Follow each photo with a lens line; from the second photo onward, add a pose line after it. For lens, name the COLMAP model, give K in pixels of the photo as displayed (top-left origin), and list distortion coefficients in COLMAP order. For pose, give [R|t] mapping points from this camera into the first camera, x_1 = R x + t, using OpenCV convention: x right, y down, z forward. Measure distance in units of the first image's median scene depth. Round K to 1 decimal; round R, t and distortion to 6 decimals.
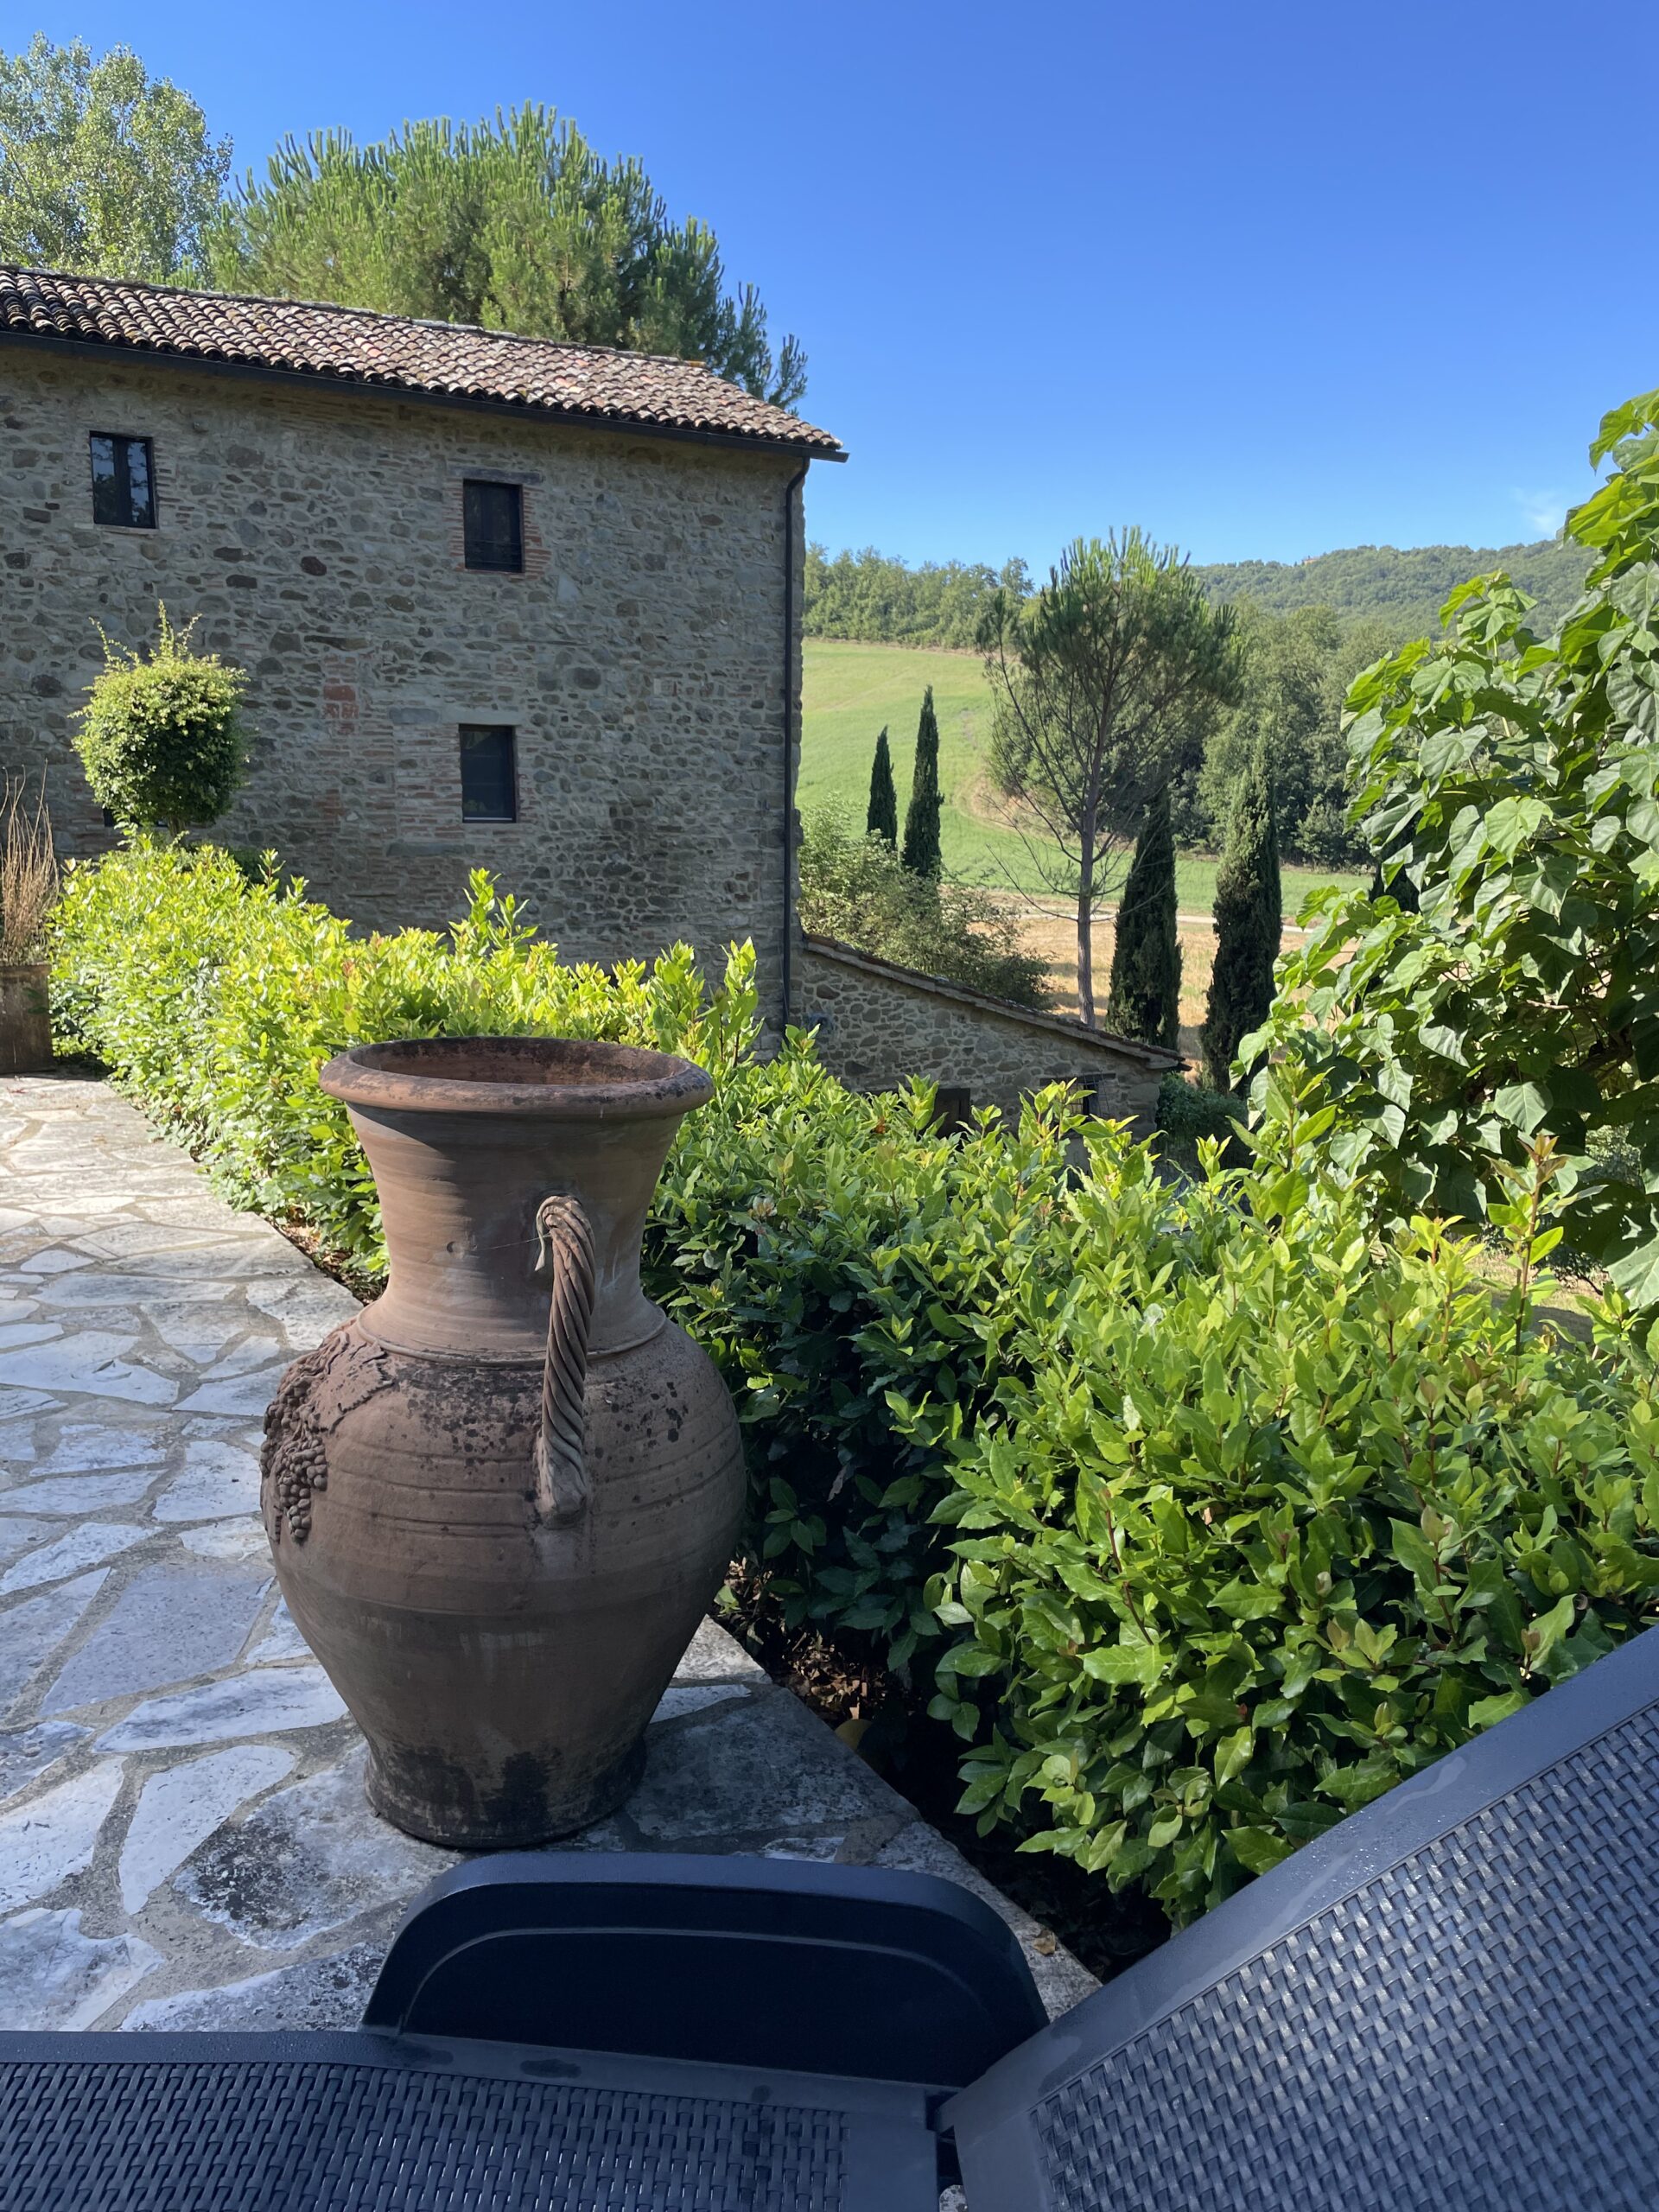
lens RADIAL K [[1617.6, 0, 829.5], [0, 1617.6, 1106.0], [0, 0, 1]] dist [0.001371, -0.000875]
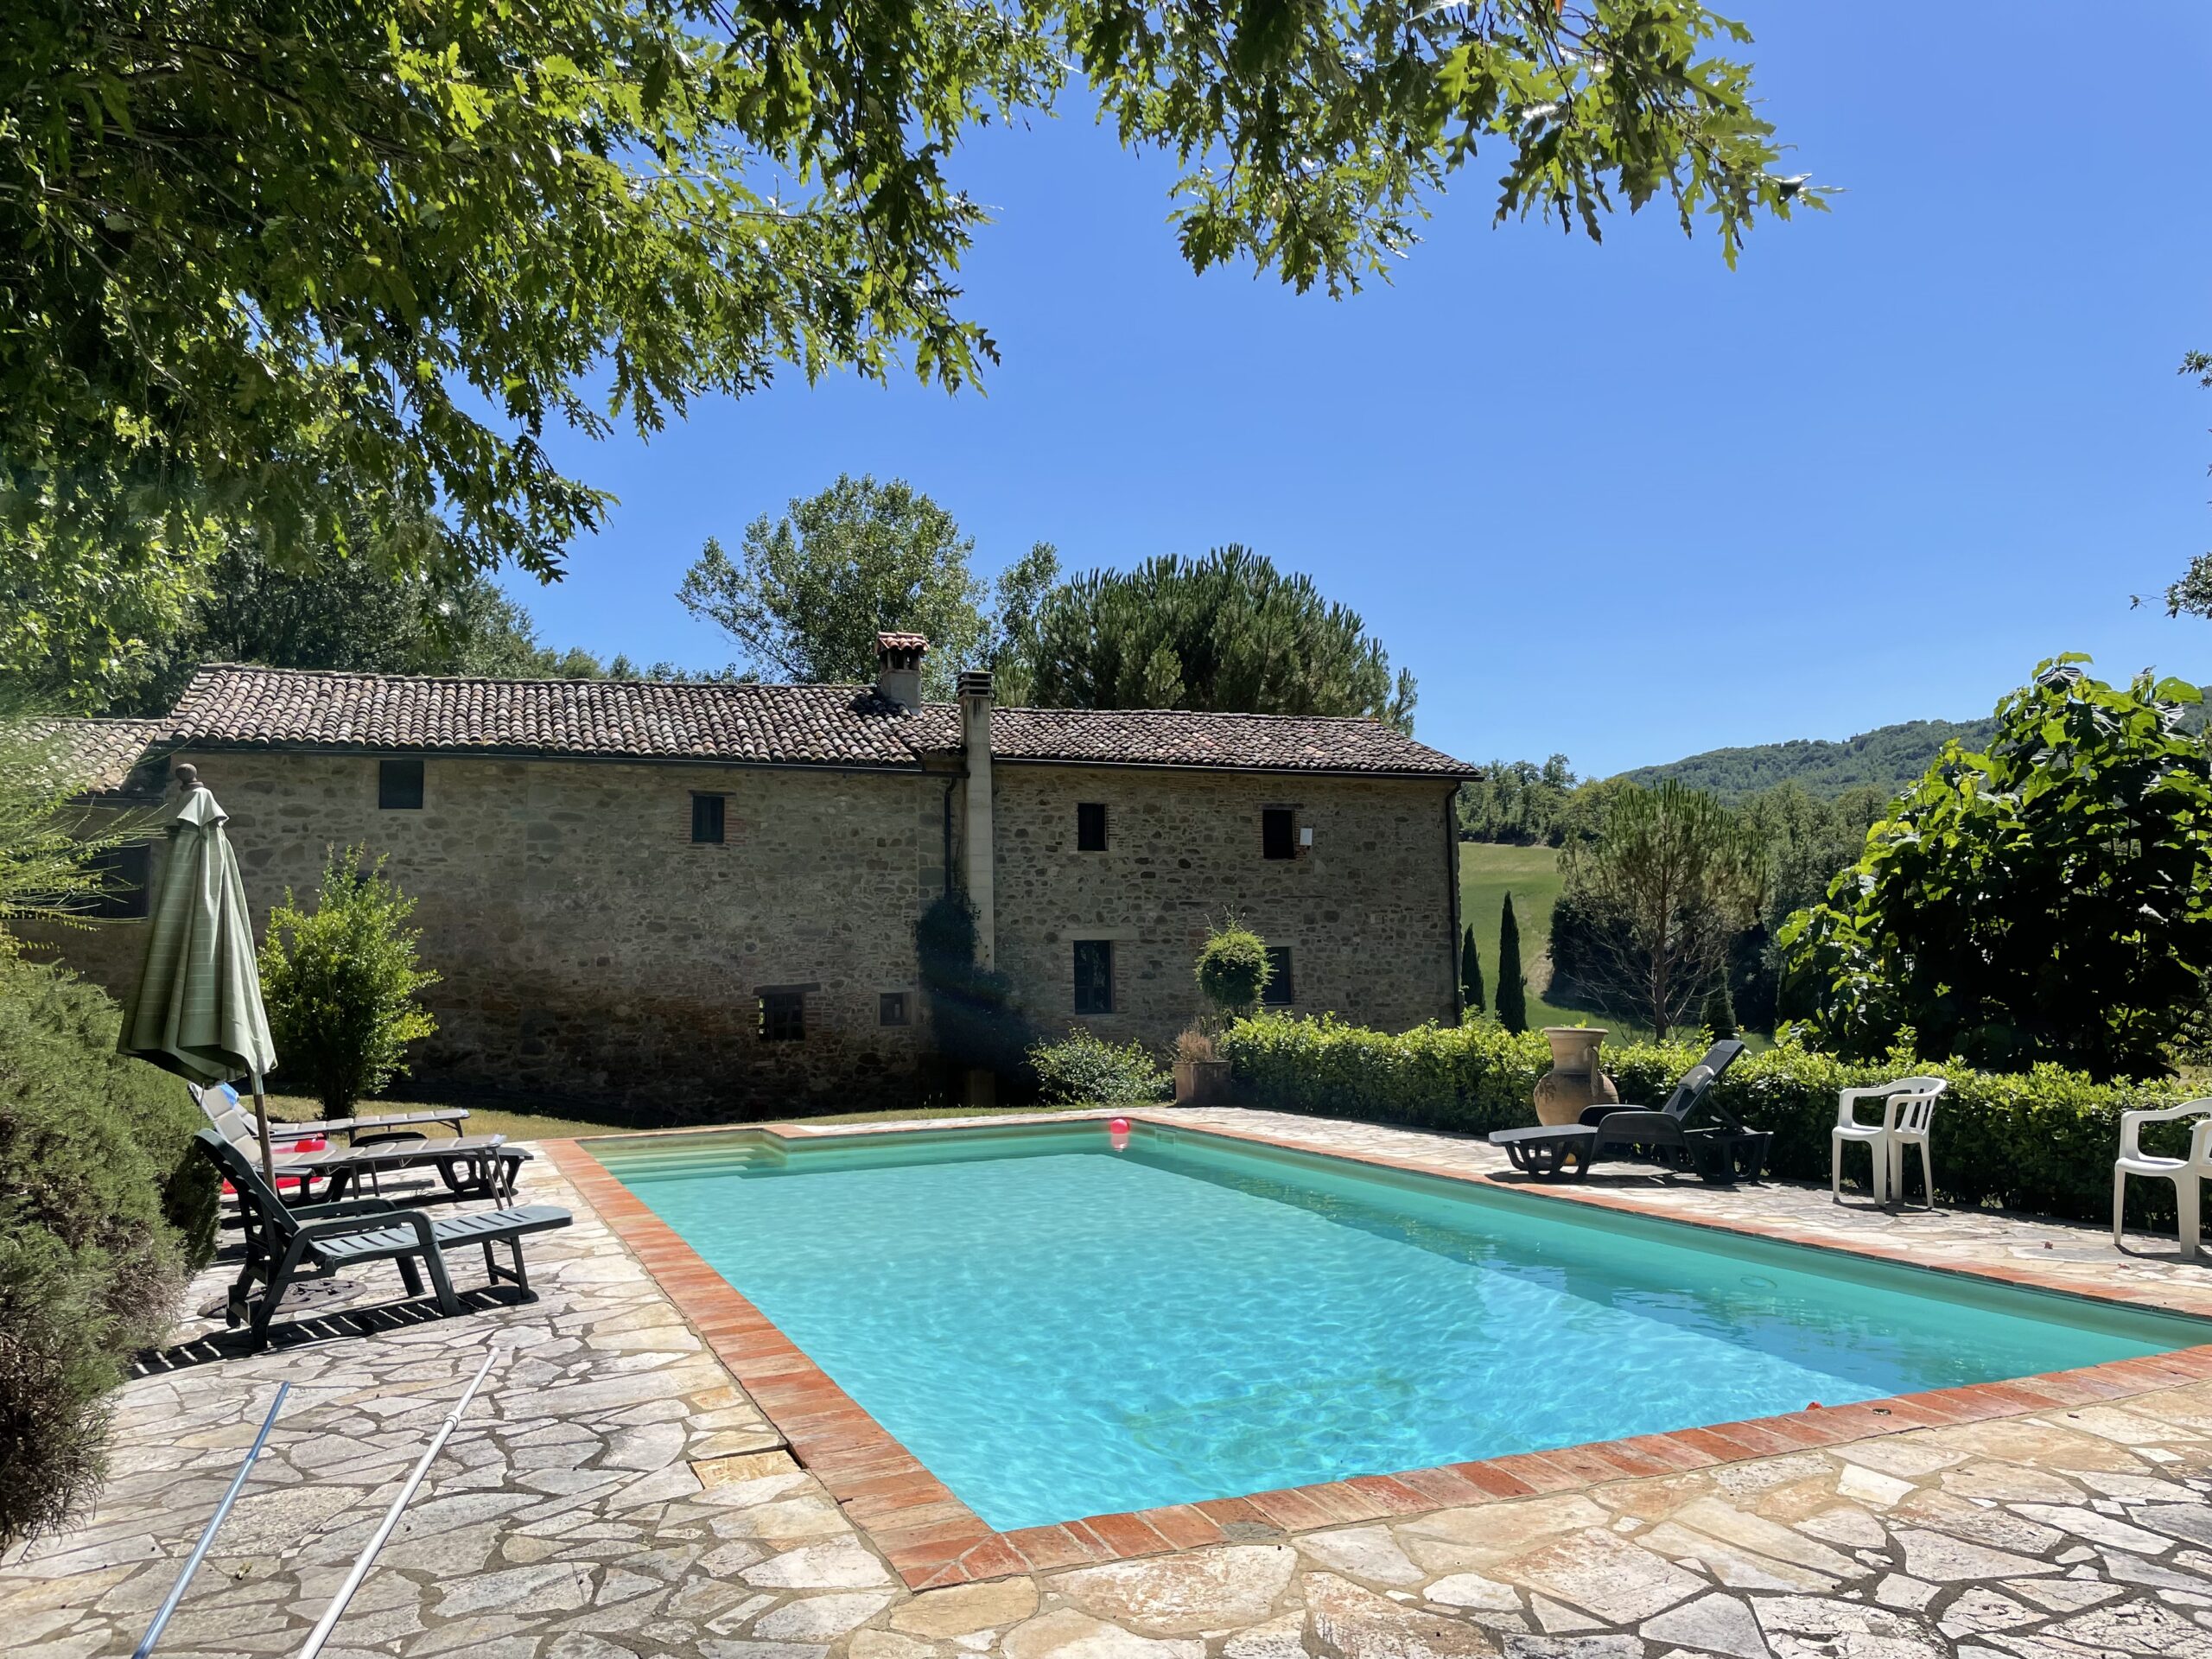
lens RADIAL K [[1617.6, 0, 1106.0], [0, 1617.6, 829.5], [0, 0, 1]] dist [0.001371, -0.000875]
pose [[0.984700, -0.059592, -0.163750, -0.105659], [0.009853, 0.957244, -0.289113, 0.129060], [0.173978, 0.283076, 0.943186, -0.638239]]
